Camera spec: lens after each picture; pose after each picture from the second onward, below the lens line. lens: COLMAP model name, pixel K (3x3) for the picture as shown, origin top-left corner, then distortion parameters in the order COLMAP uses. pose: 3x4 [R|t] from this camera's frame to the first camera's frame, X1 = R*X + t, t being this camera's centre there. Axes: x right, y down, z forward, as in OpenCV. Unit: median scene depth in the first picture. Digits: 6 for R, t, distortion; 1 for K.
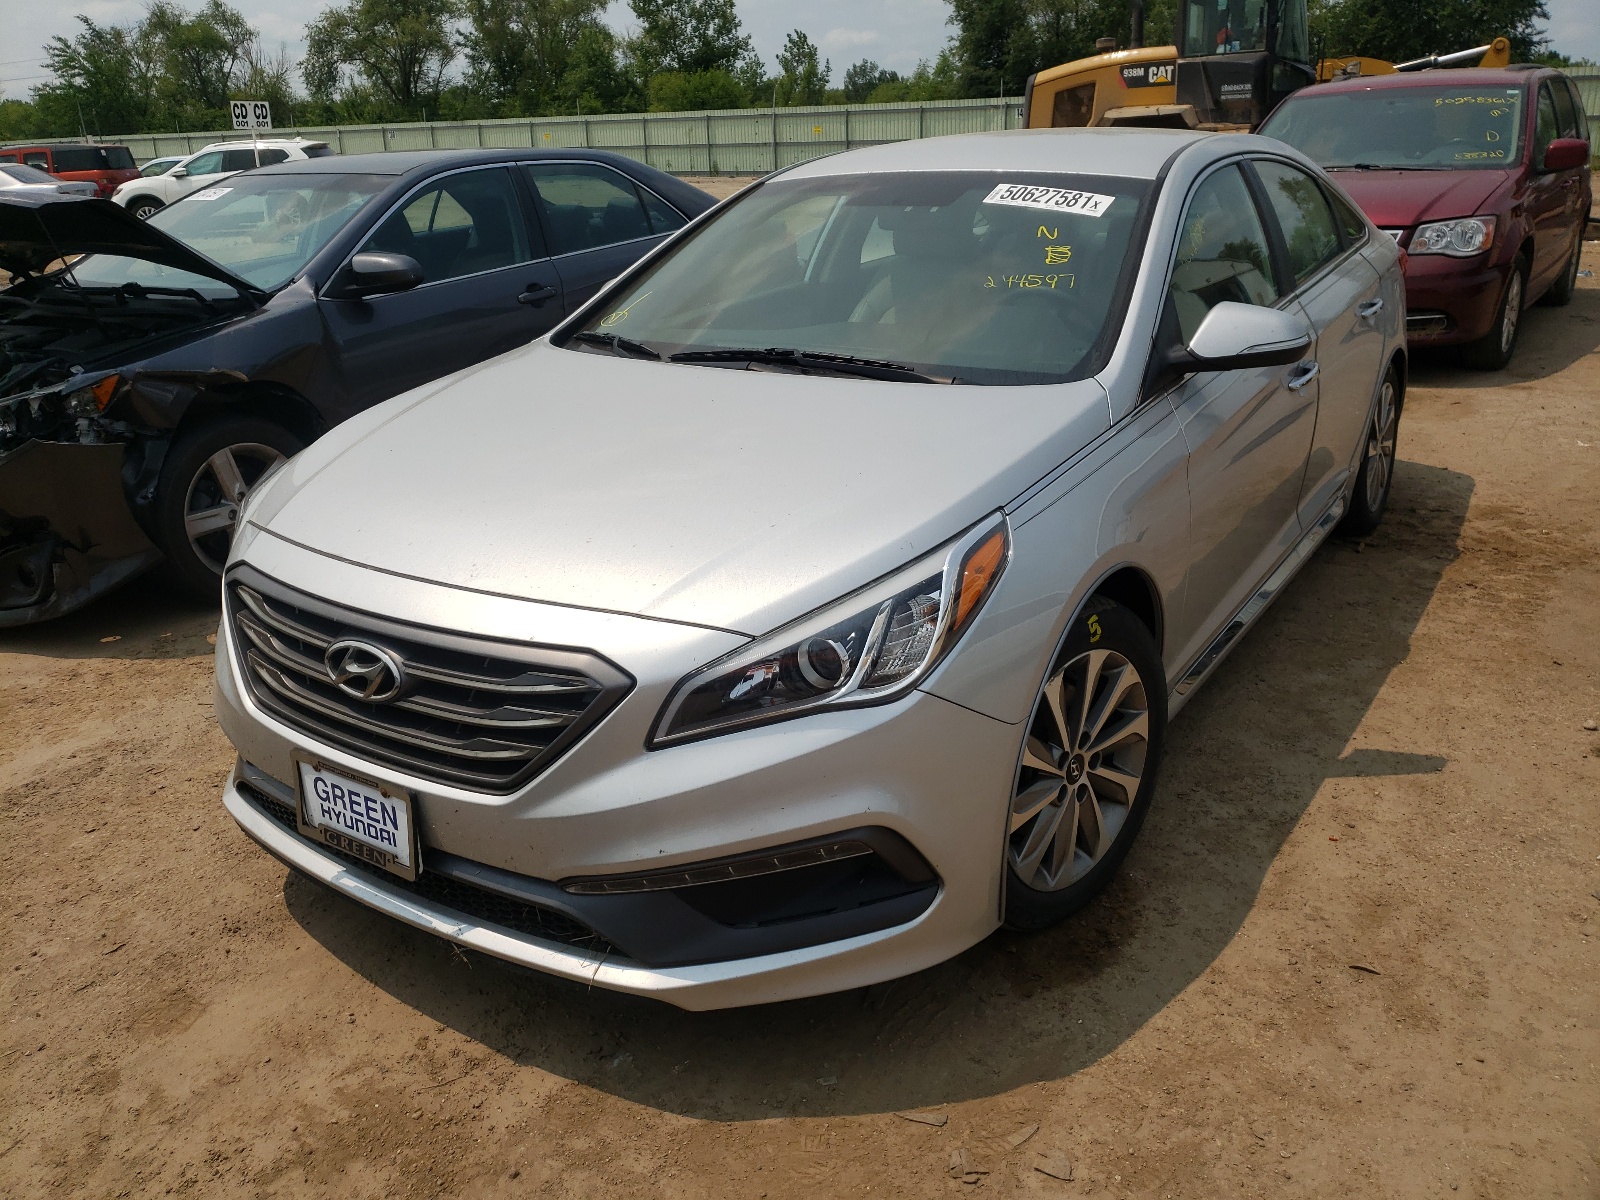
lens RADIAL K [[1219.5, 0, 800.0], [0, 1219.5, 600.0], [0, 0, 1]] dist [0.010786, 0.001050]
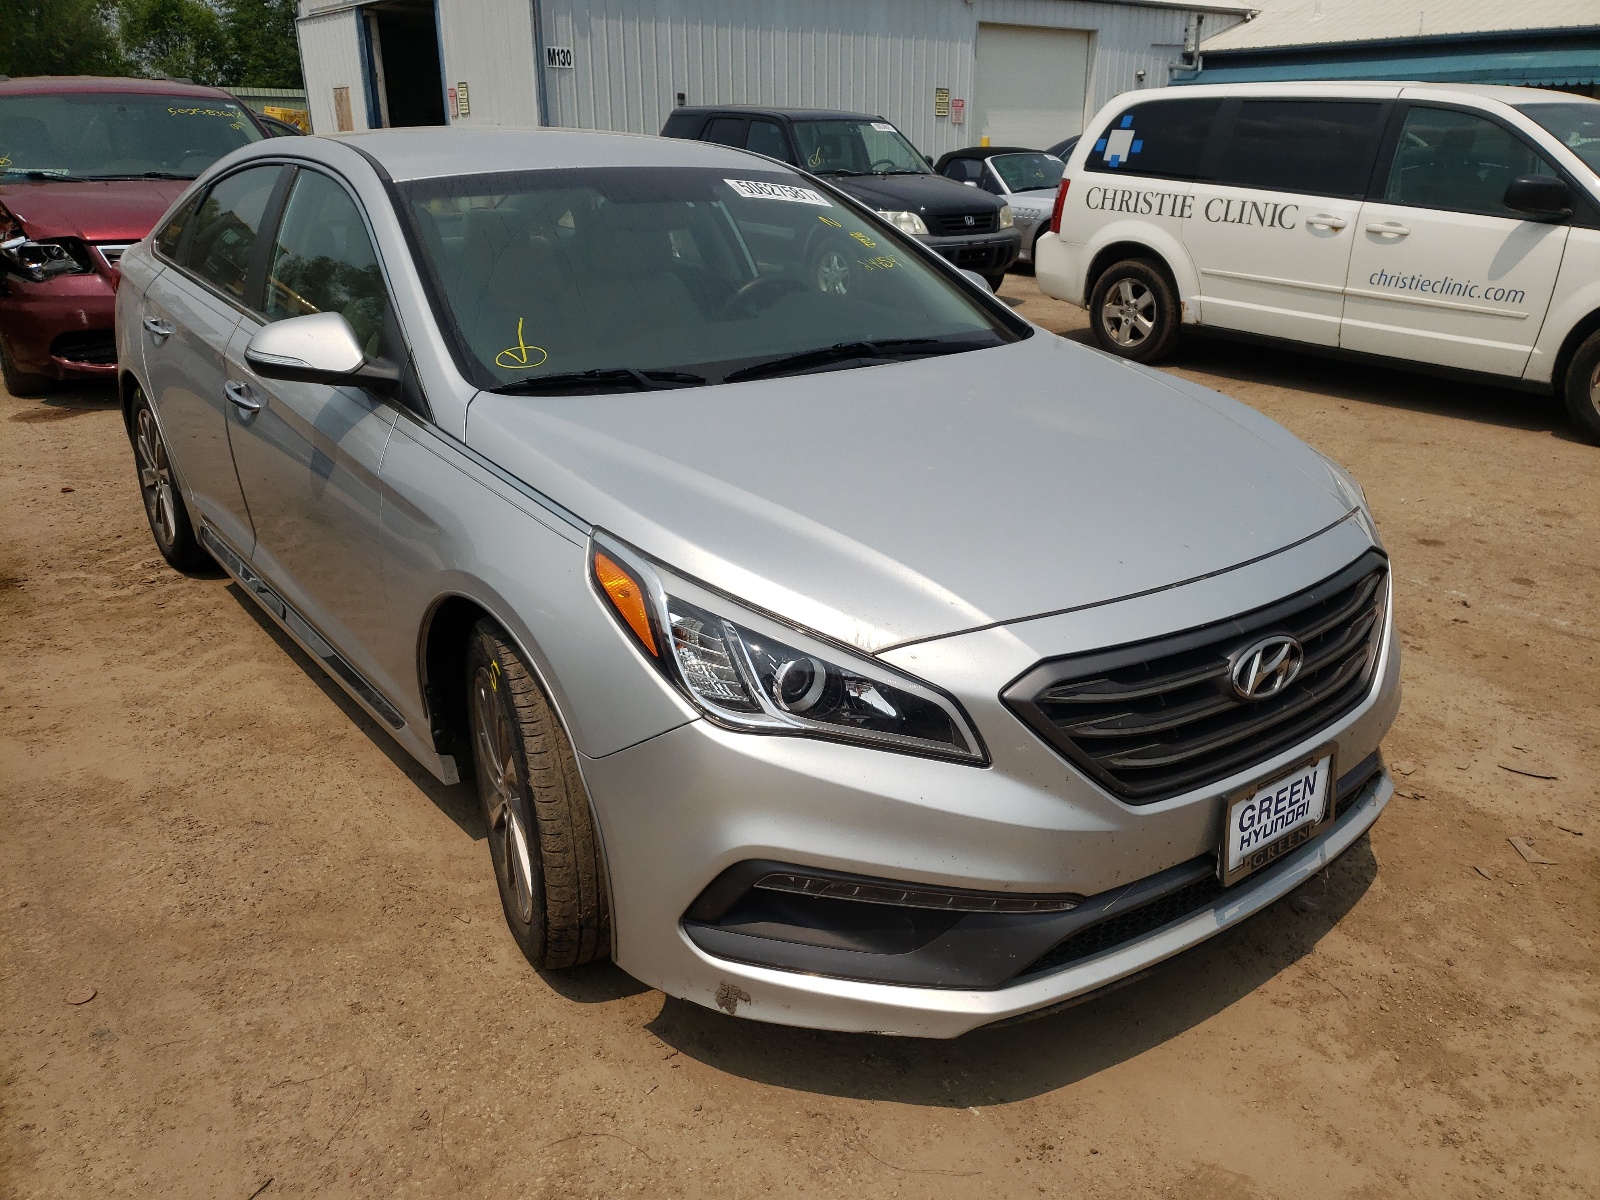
lens RADIAL K [[1228.0, 0, 800.0], [0, 1228.0, 600.0], [0, 0, 1]] dist [-0.012629, 0.001338]
pose [[0.334994, -0.310119, 0.889722, -1.294462], [0.319705, 0.925674, 0.202276, -0.299157], [-0.886323, 0.216687, 0.409242, 0.890500]]
